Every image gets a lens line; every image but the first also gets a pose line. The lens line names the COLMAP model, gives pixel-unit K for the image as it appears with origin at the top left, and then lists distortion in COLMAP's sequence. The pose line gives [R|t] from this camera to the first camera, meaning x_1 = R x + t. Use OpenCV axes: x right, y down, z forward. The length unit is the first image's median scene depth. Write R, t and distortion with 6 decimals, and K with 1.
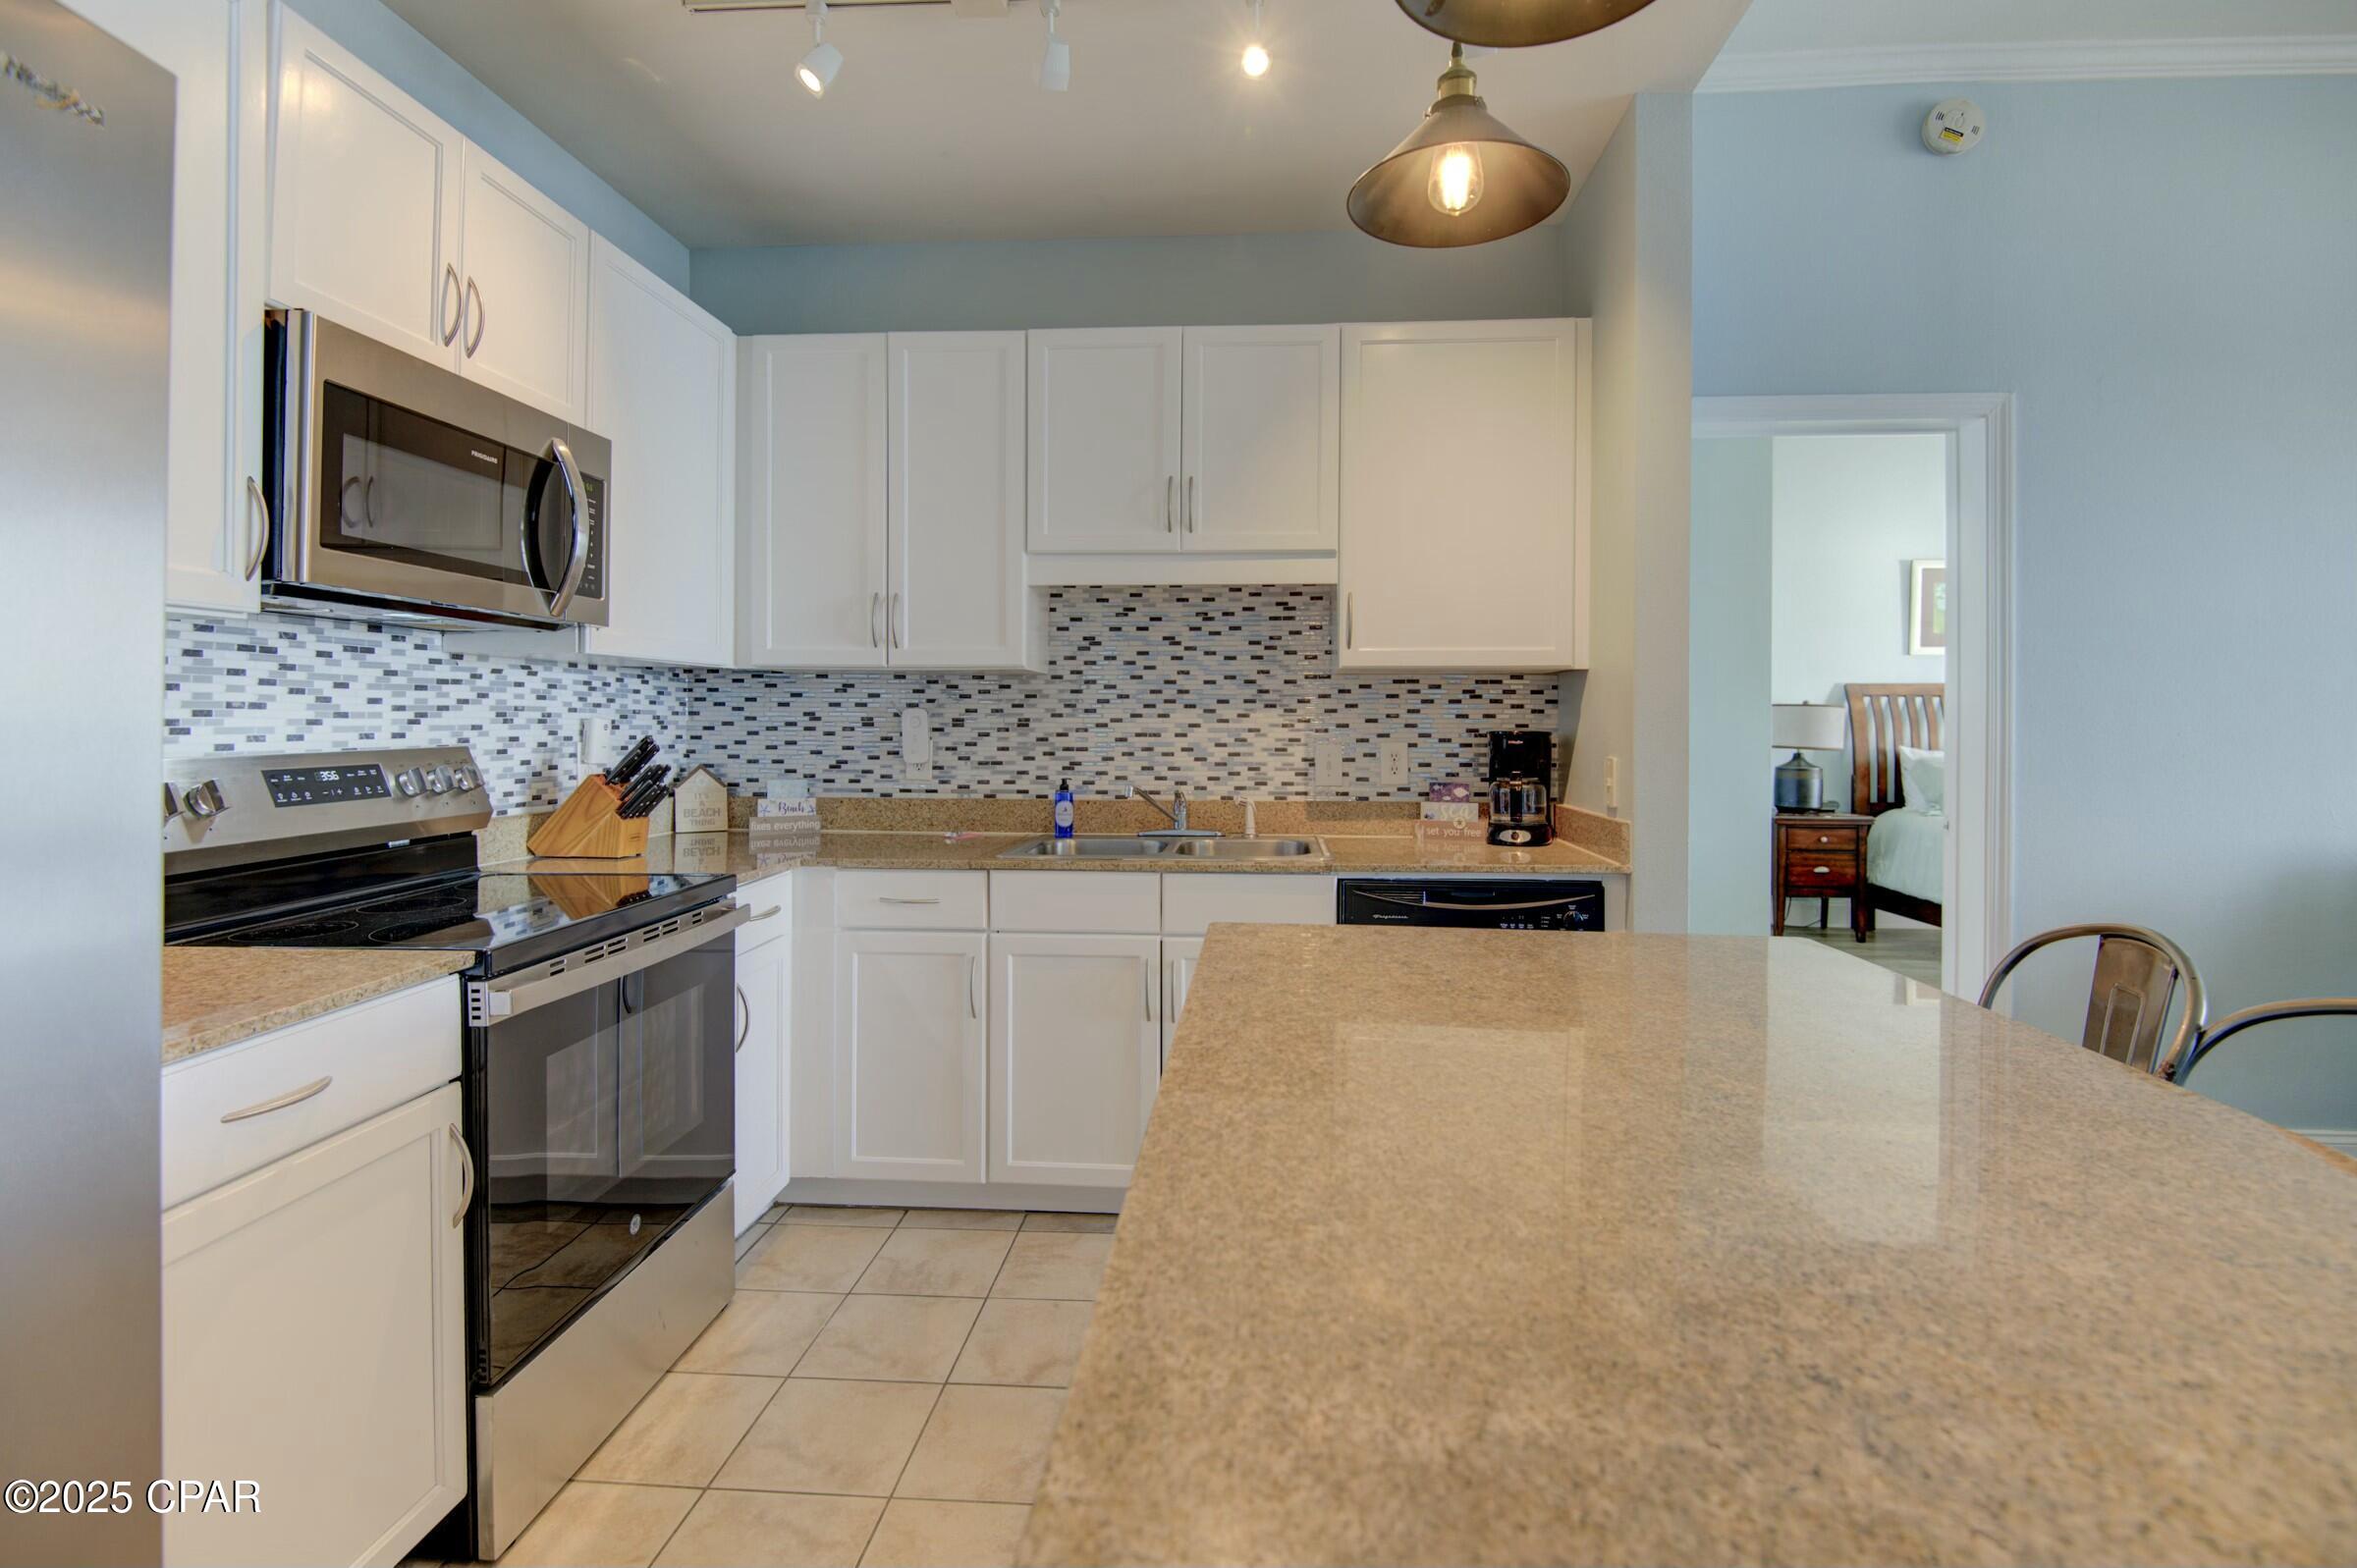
lens RADIAL K [[1086.8, 0, 1203.5], [0, 1086.8, 725.3], [0, 0, 1]] dist [0.008032, -0.012357]
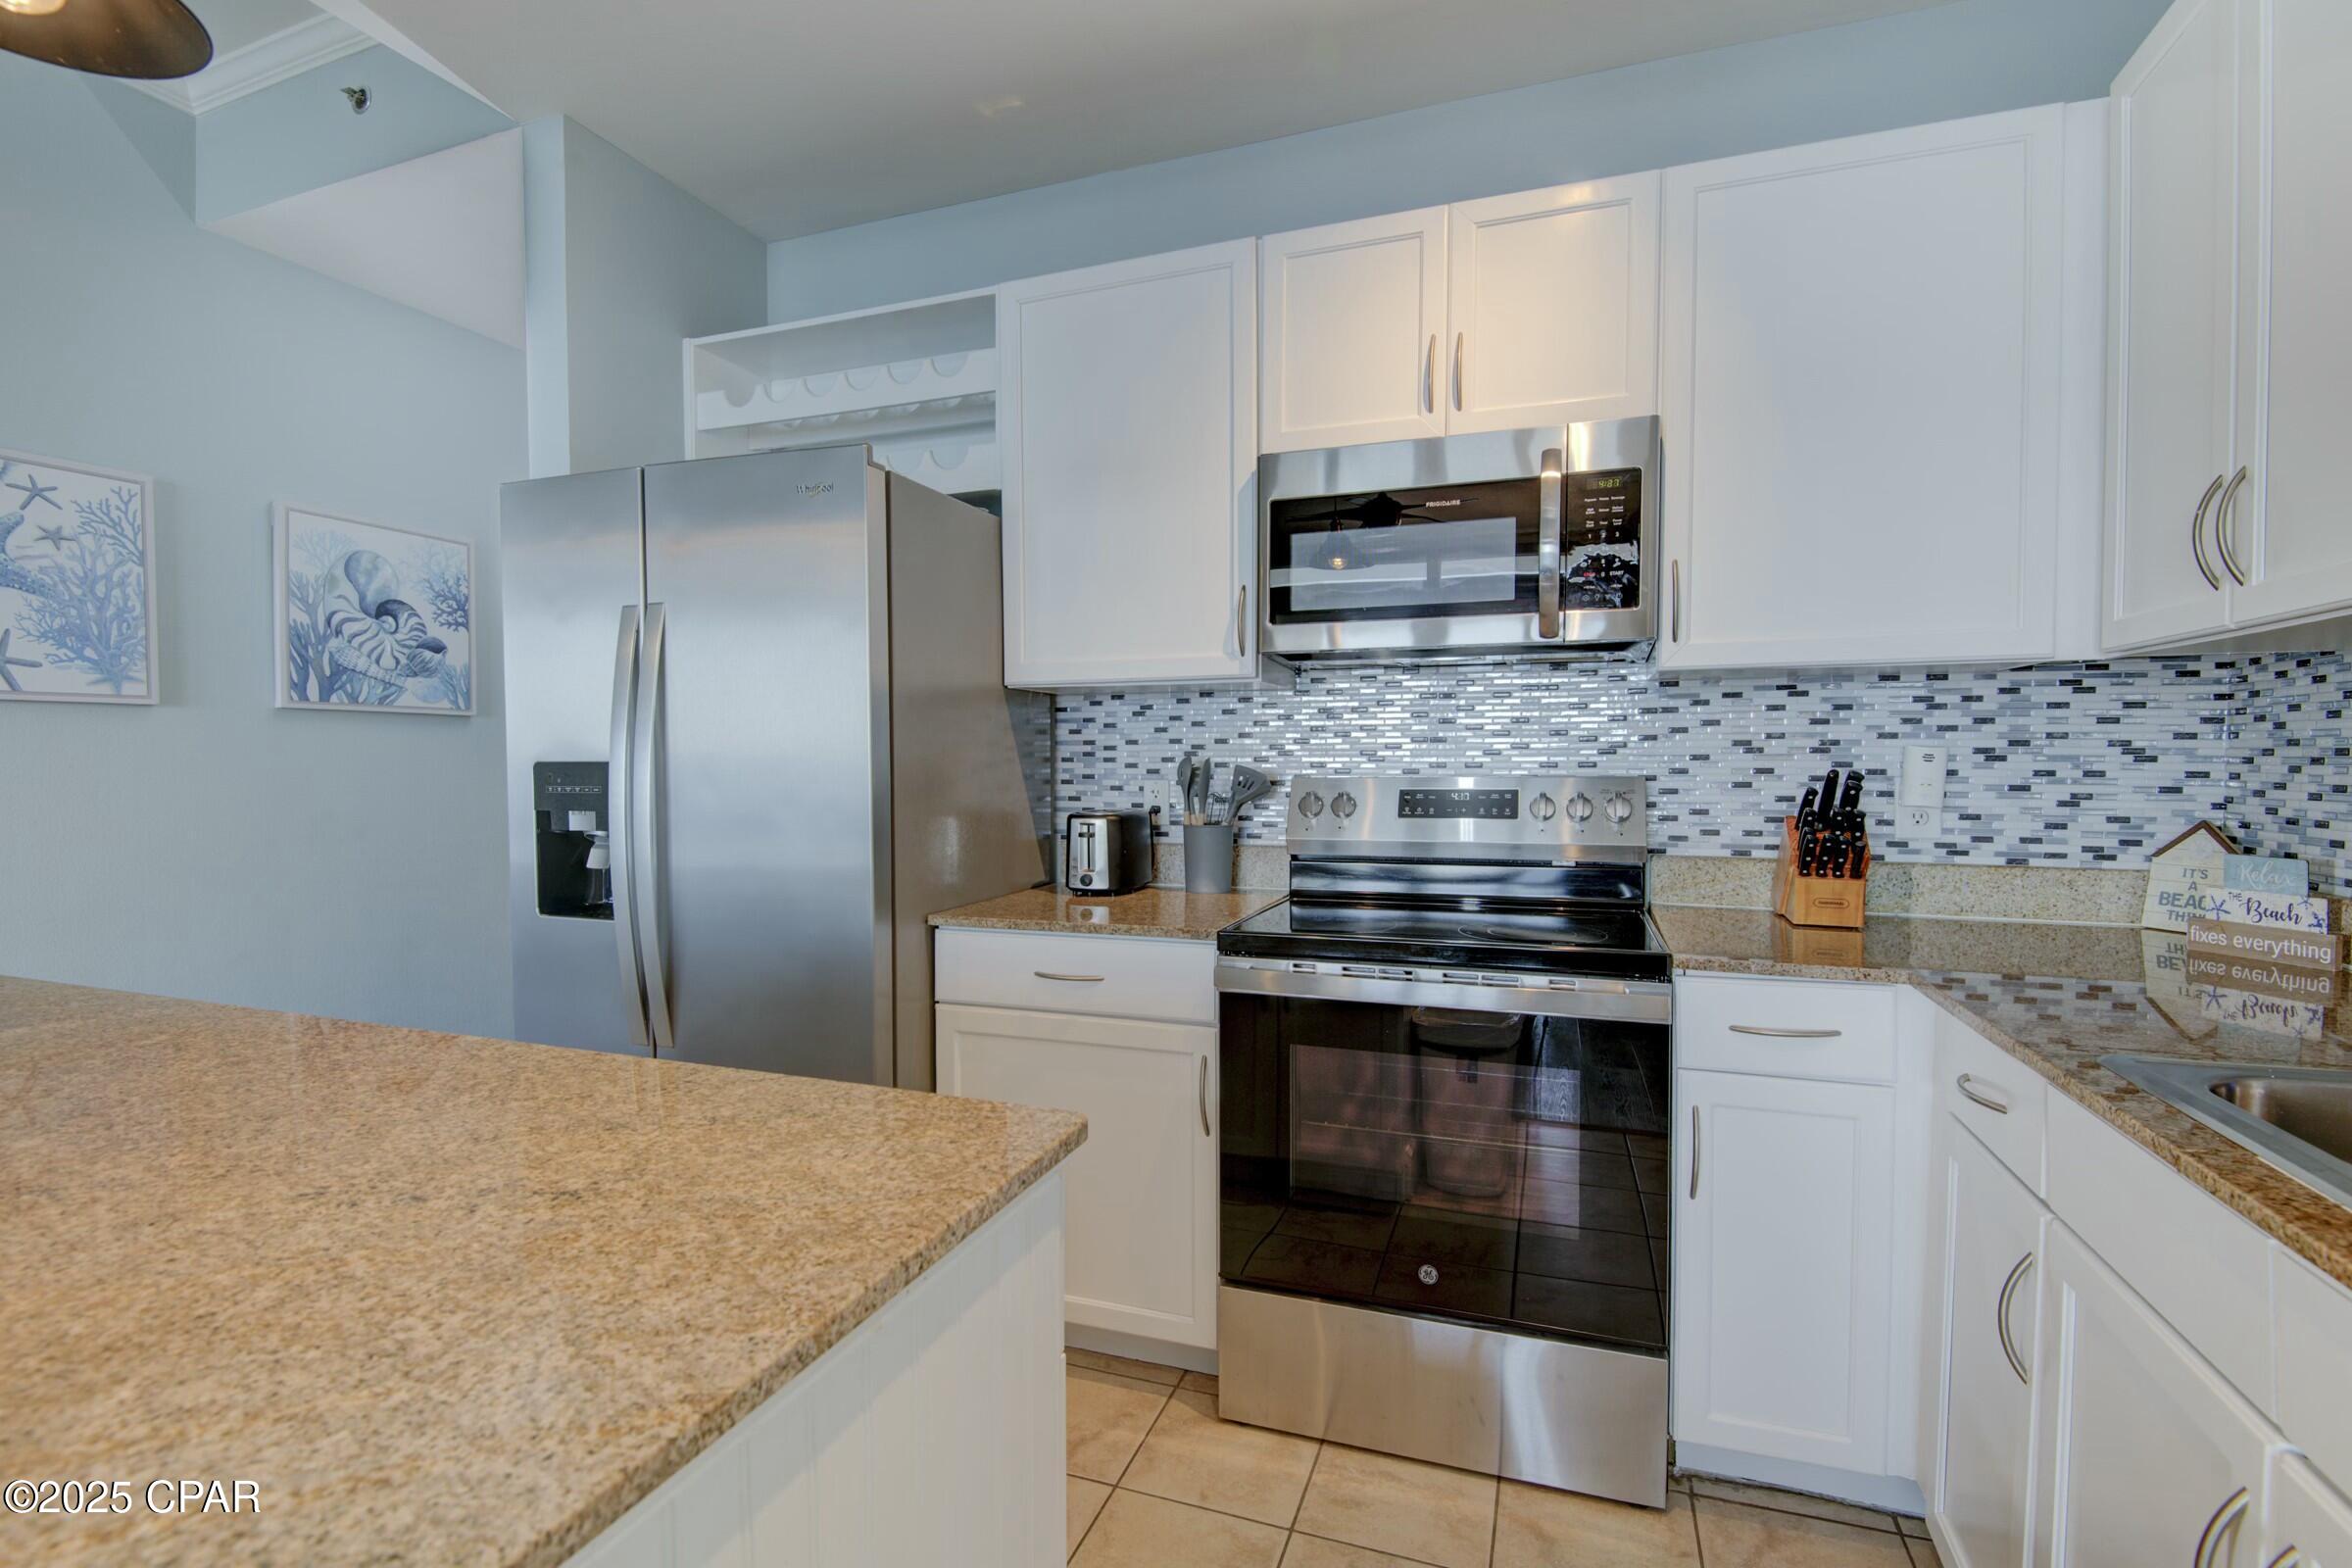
lens RADIAL K [[1084.6, 0, 1181.0], [0, 1084.6, 783.0], [0, 0, 1]] dist [0.008032, -0.012357]
pose [[-0.292232, 0.018641, -0.956166, 0.271260], [-0.002862, 0.999788, 0.020366, 0.004780], [0.956343, 0.008688, -0.292116, 0.650001]]
